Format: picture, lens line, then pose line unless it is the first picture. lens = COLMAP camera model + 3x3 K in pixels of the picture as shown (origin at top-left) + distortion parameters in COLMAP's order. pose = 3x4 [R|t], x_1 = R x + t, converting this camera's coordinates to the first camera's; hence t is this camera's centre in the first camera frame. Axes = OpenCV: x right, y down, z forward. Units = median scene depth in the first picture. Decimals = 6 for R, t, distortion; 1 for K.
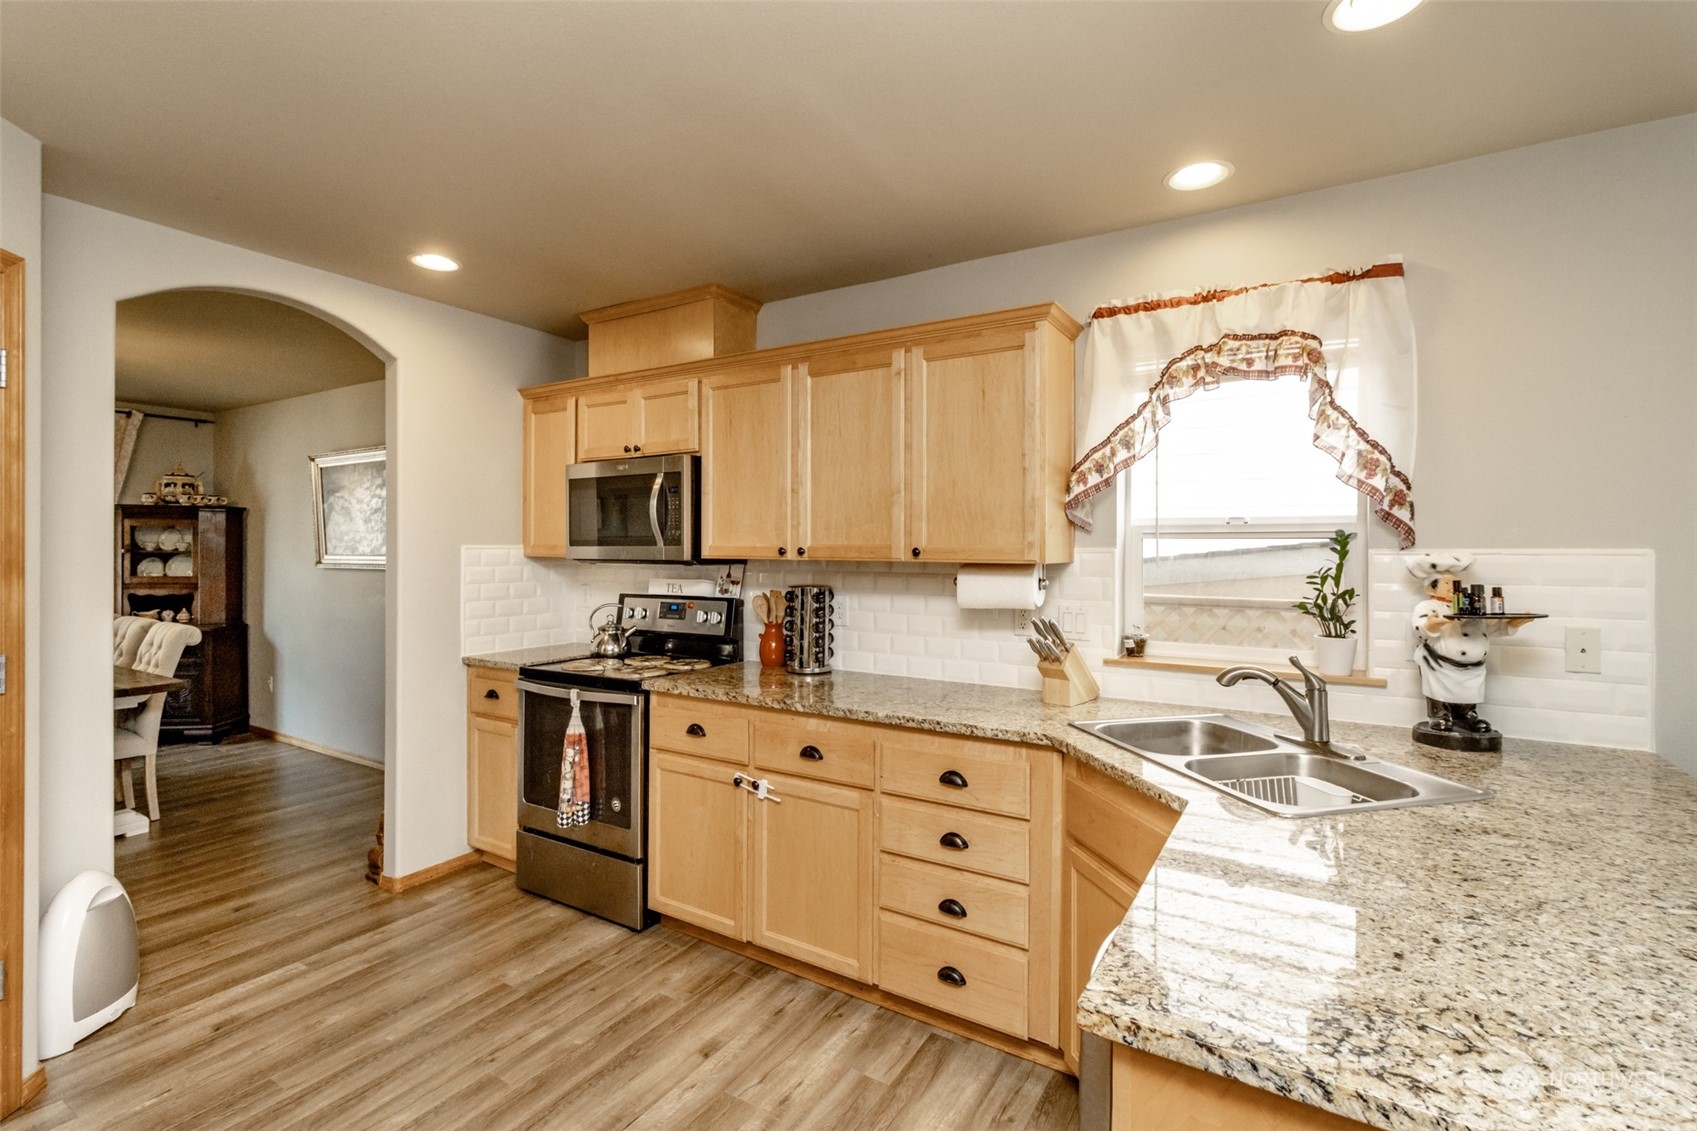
lens RADIAL K [[777.3, 0, 851.3], [0, 777.3, 548.6], [0, 0, 1]] dist [0.007418, -0.000229]
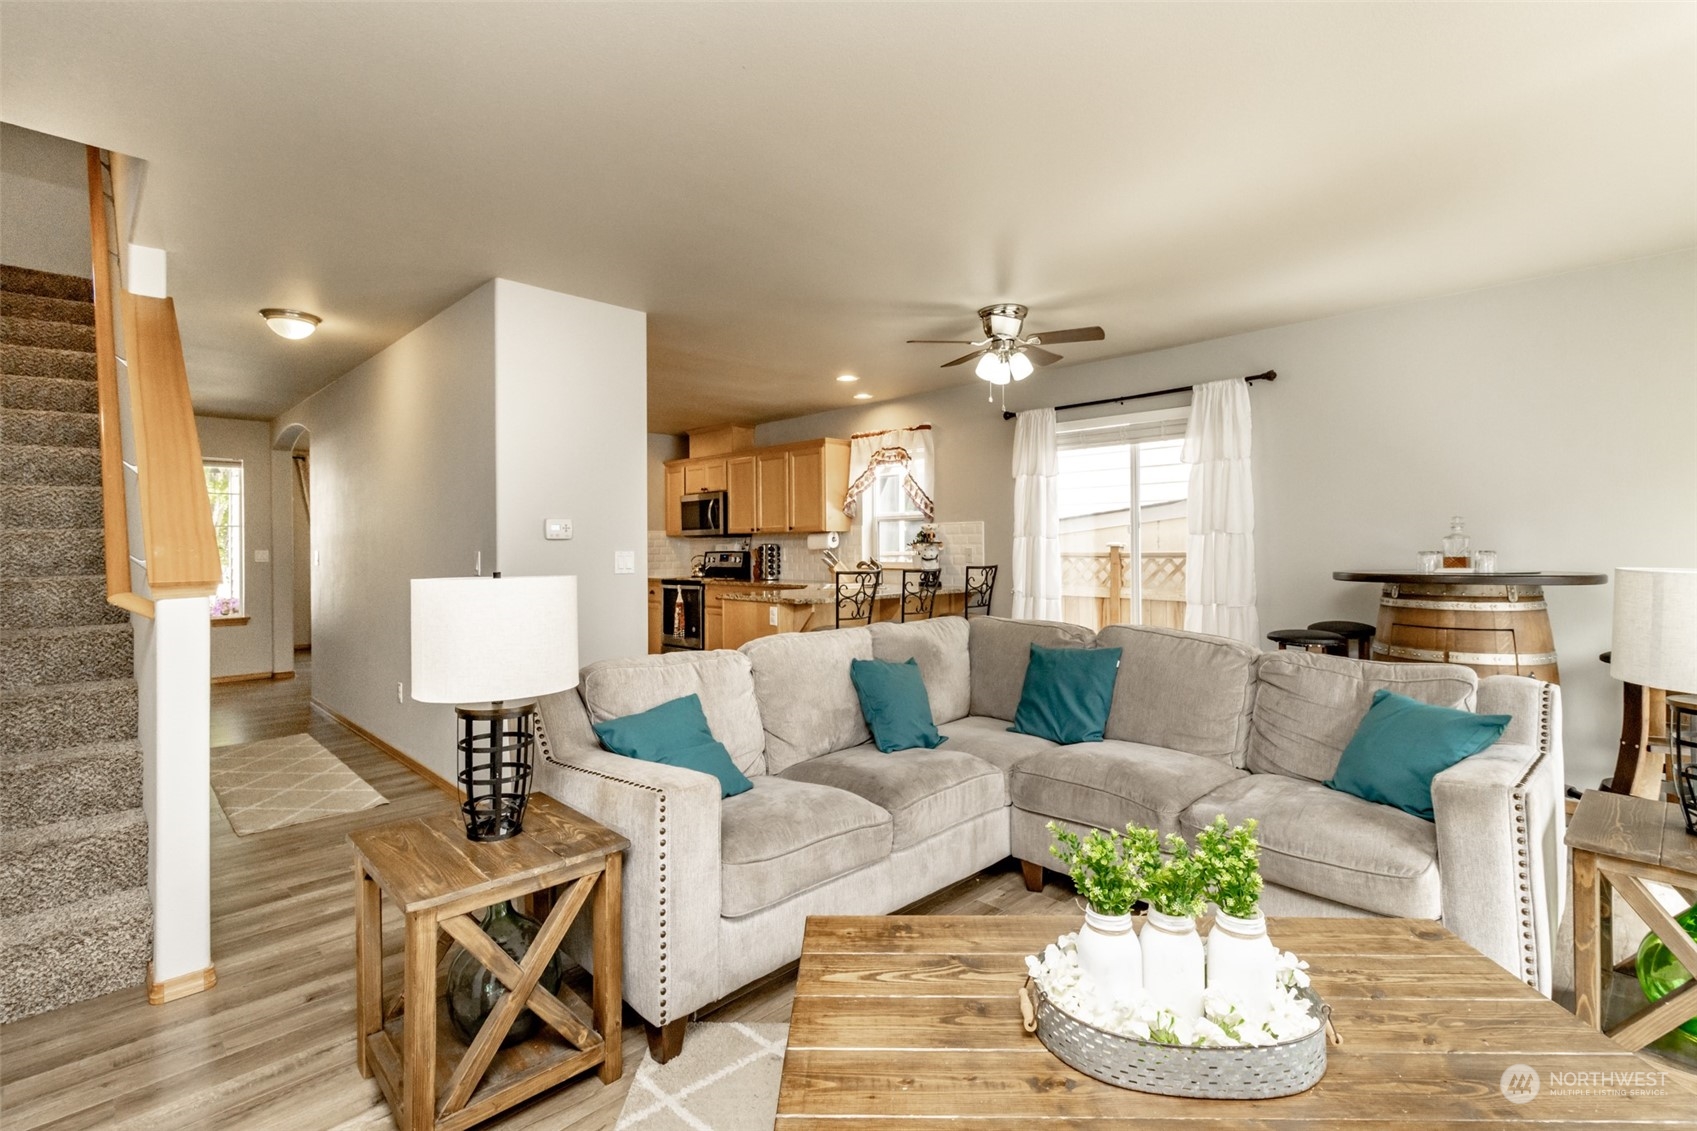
lens RADIAL K [[777.3, 0, 858.8], [0, 777.3, 556.4], [0, 0, 1]] dist [0.007418, -0.000229]
pose [[0.973709, -0.008832, -0.227623, 0.759548], [0.010598, 0.999922, 0.006538, 0.071092], [0.227547, -0.008778, 0.973727, -1.283016]]
